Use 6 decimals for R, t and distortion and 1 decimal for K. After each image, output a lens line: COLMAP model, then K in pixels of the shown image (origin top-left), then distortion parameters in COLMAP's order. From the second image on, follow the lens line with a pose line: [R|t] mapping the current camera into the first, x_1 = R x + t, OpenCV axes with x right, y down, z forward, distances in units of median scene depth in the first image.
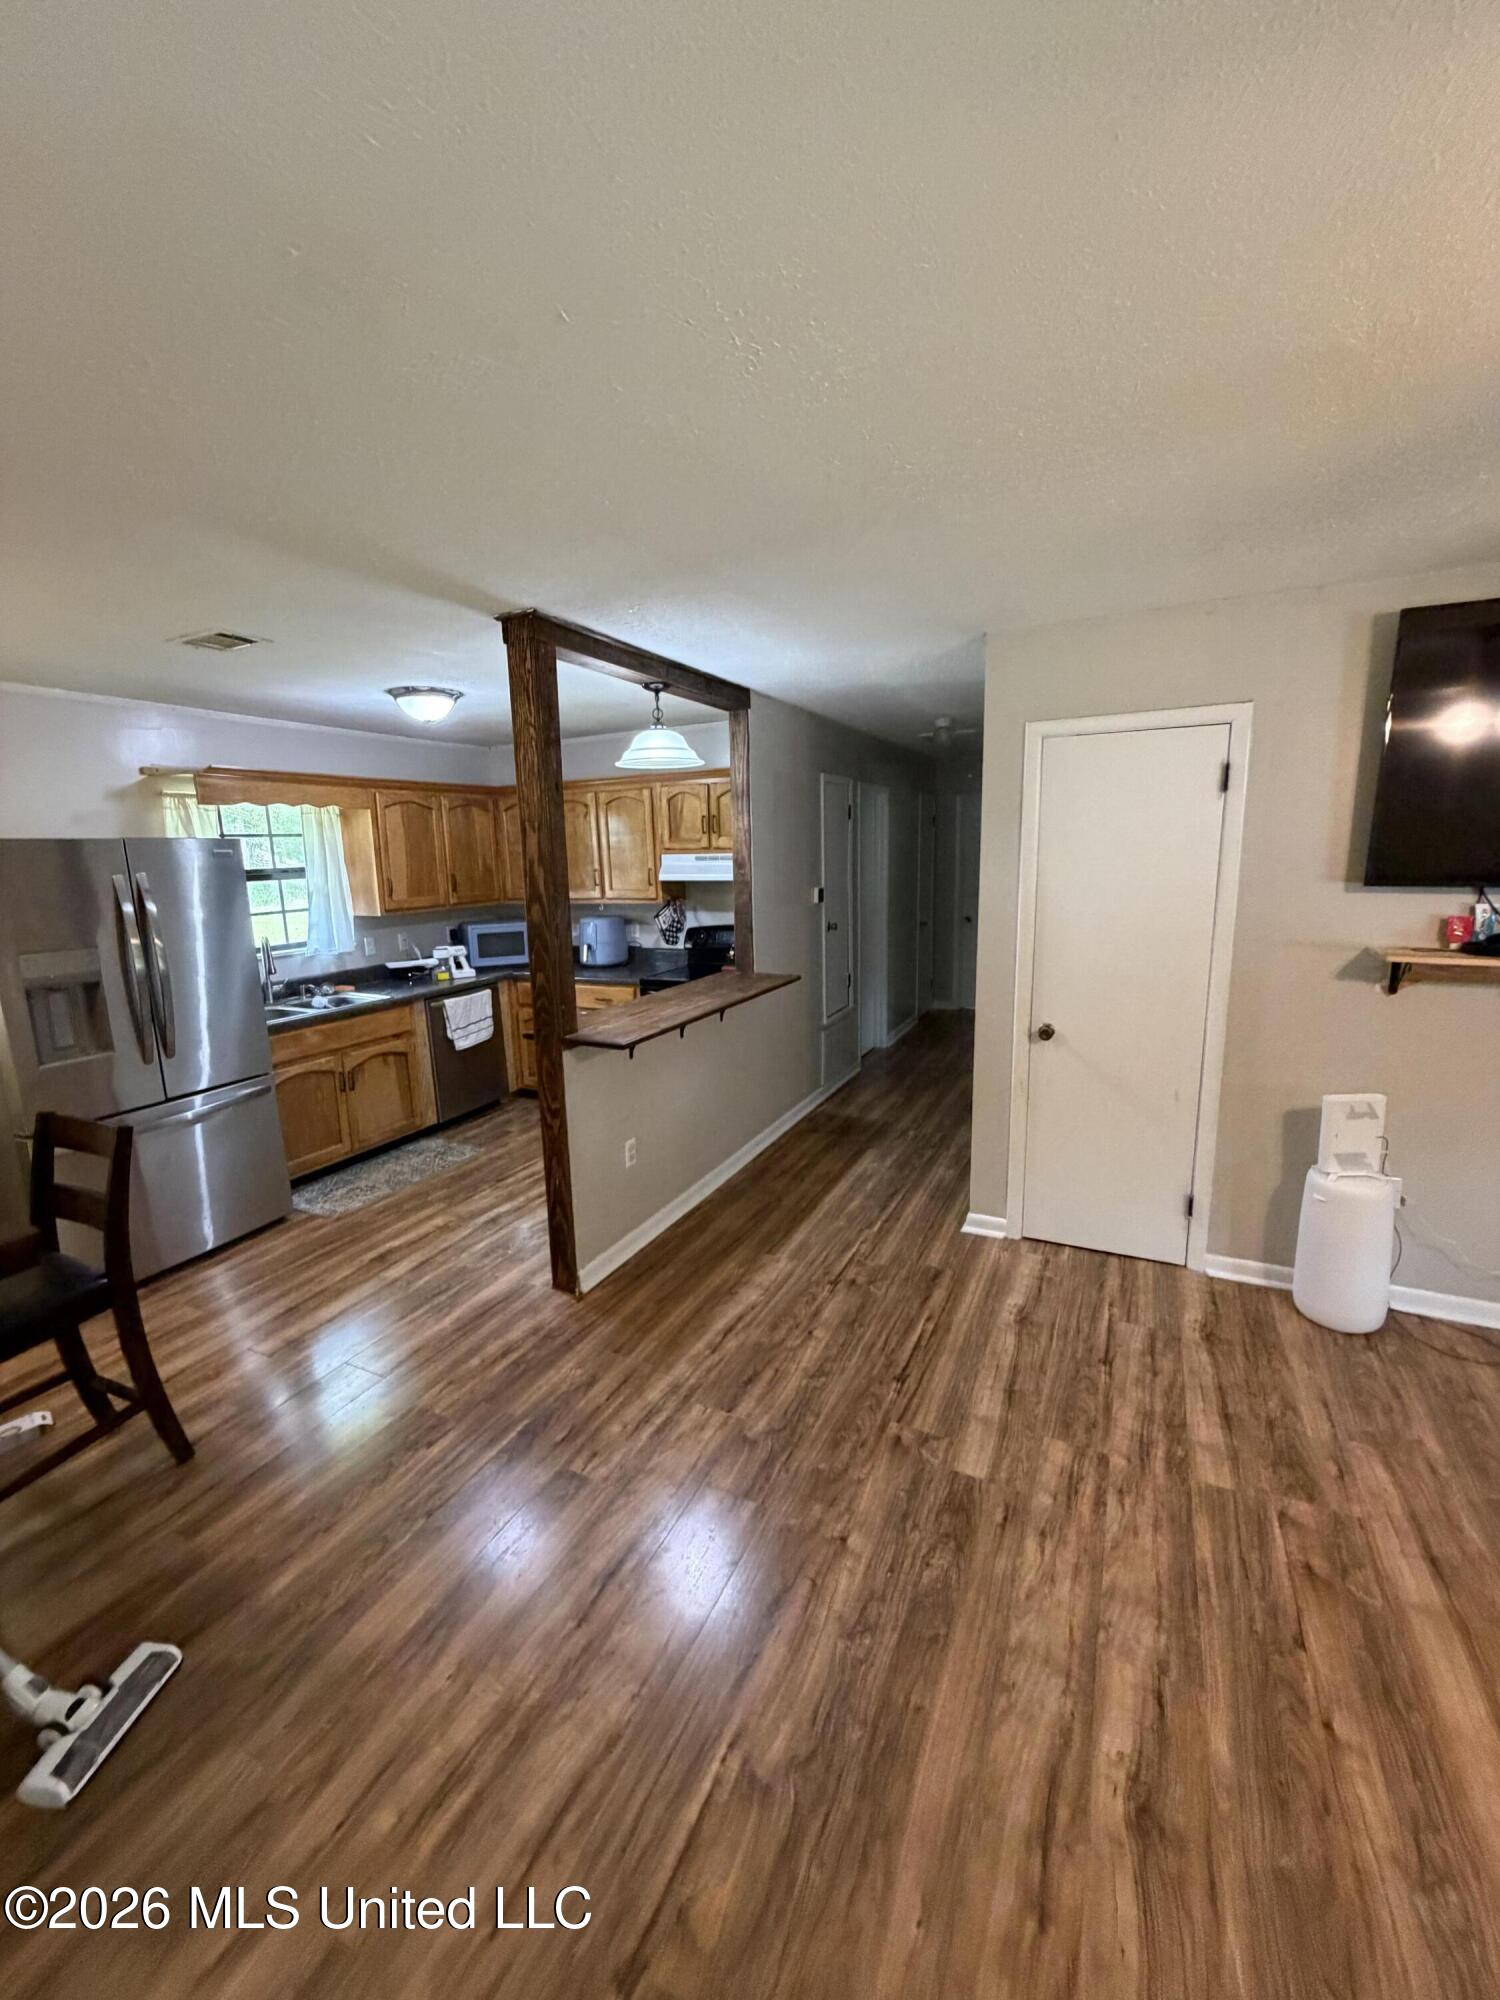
lens RADIAL K [[792.4, 0, 754.3], [0, 792.4, 995.7], [0, 0, 1]] dist [-0.002826, 0.000089]
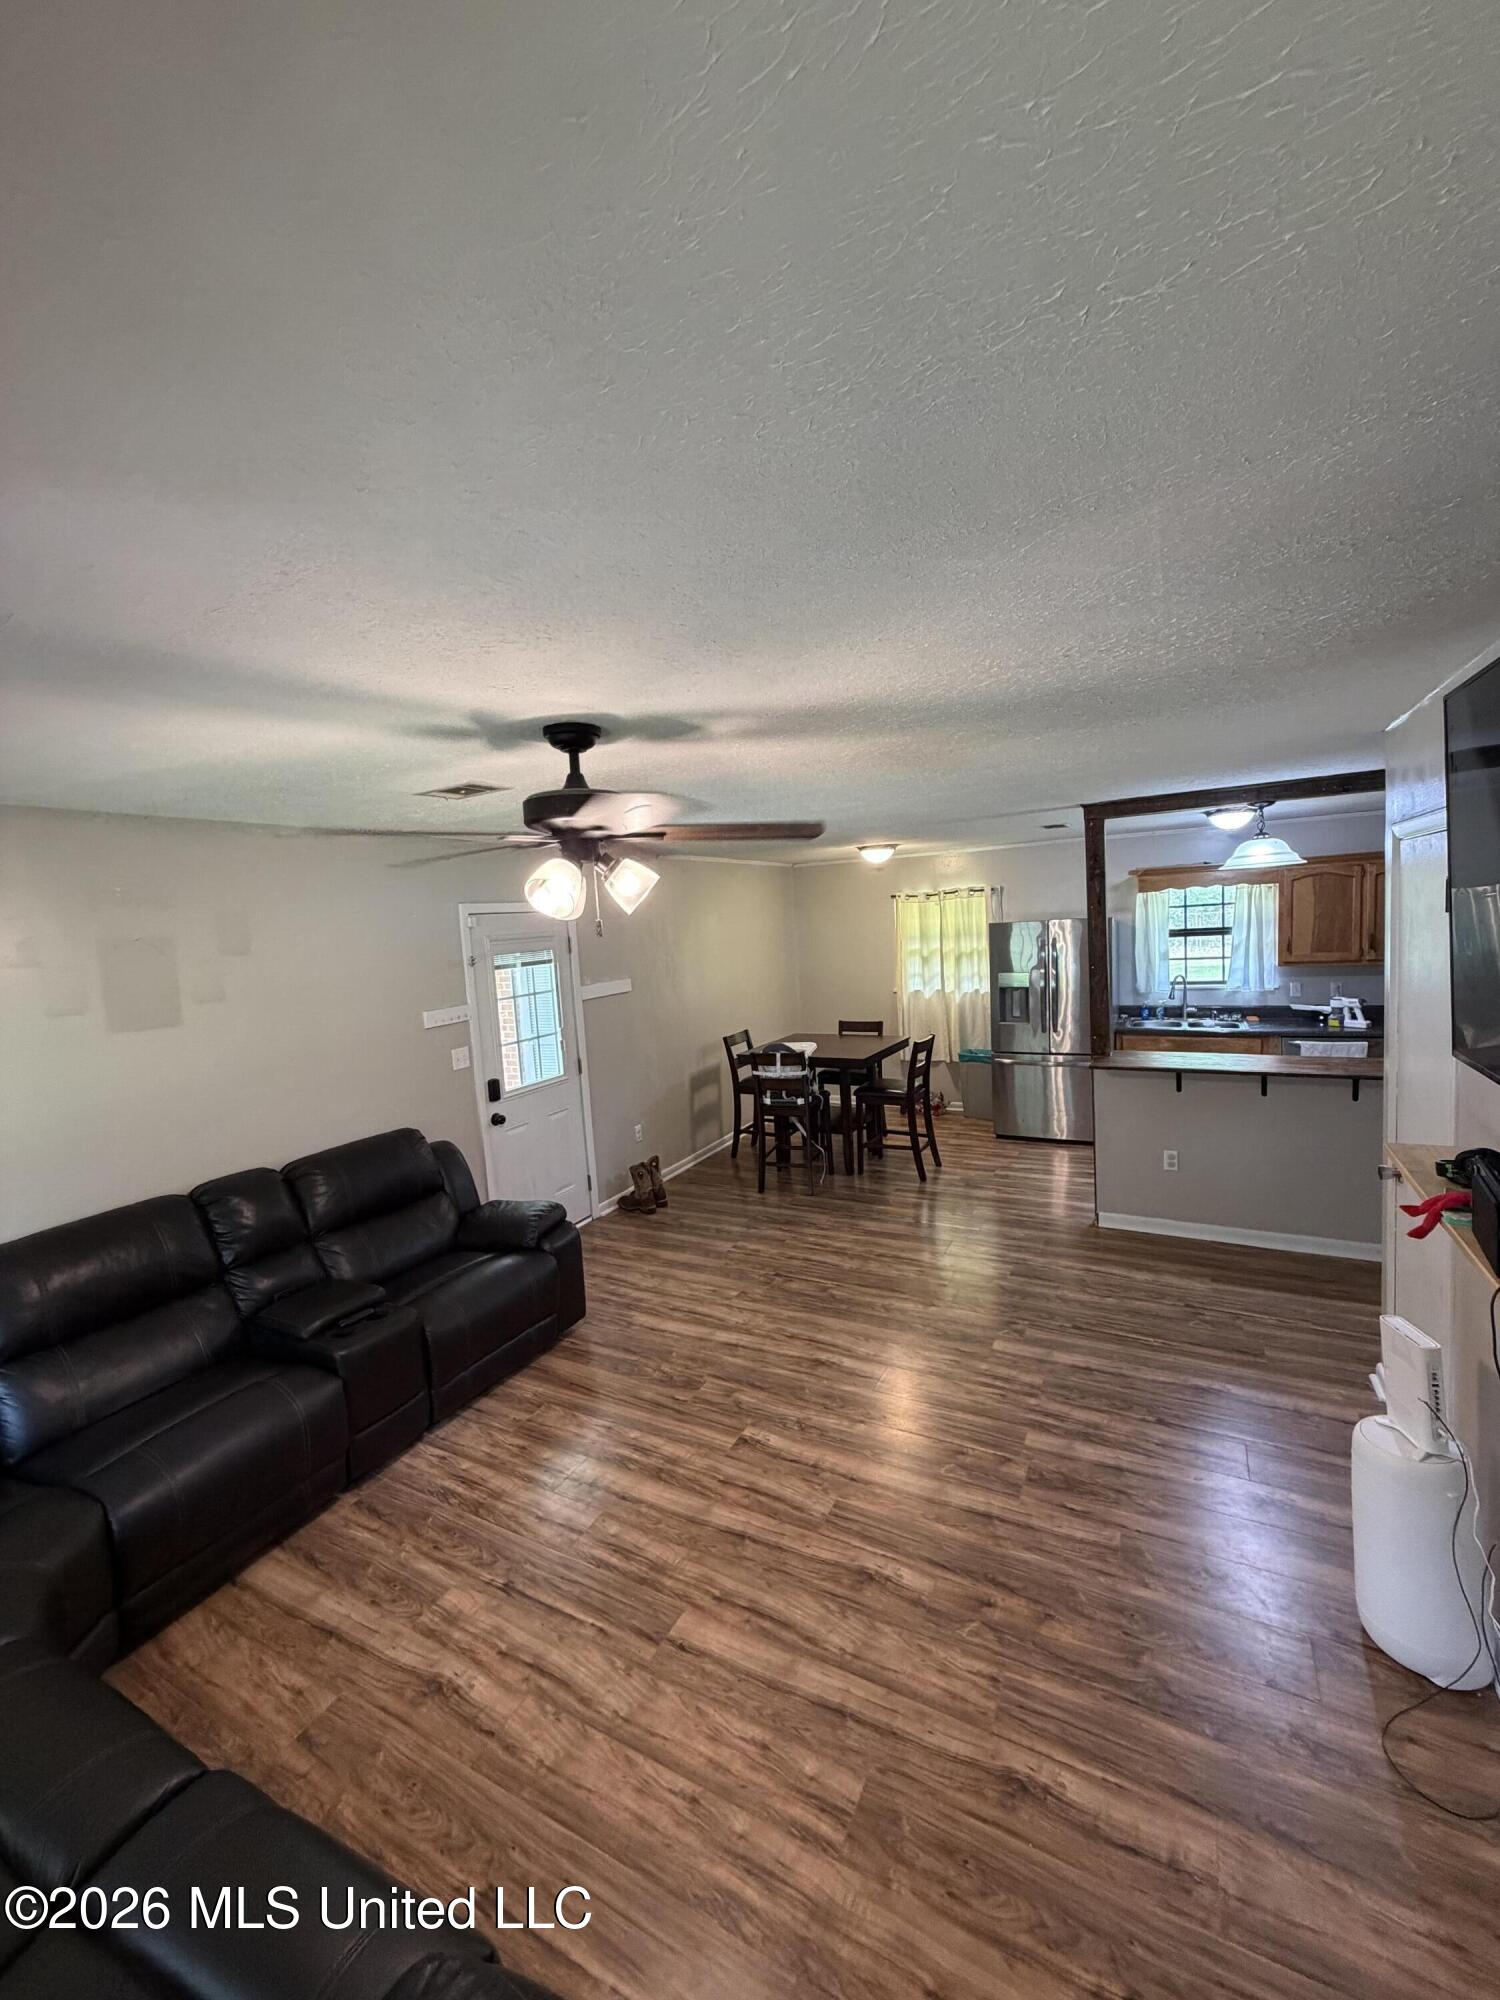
lens RADIAL K [[792.4, 0, 745.8], [0, 792.4, 999.2], [0, 0, 1]] dist [-0.002826, 0.000089]
pose [[-0.042453, 0.125072, -0.991239, 0.847933], [-0.120277, 0.984278, 0.129345, -0.114514], [0.991832, 0.124714, -0.026743, 0.206555]]
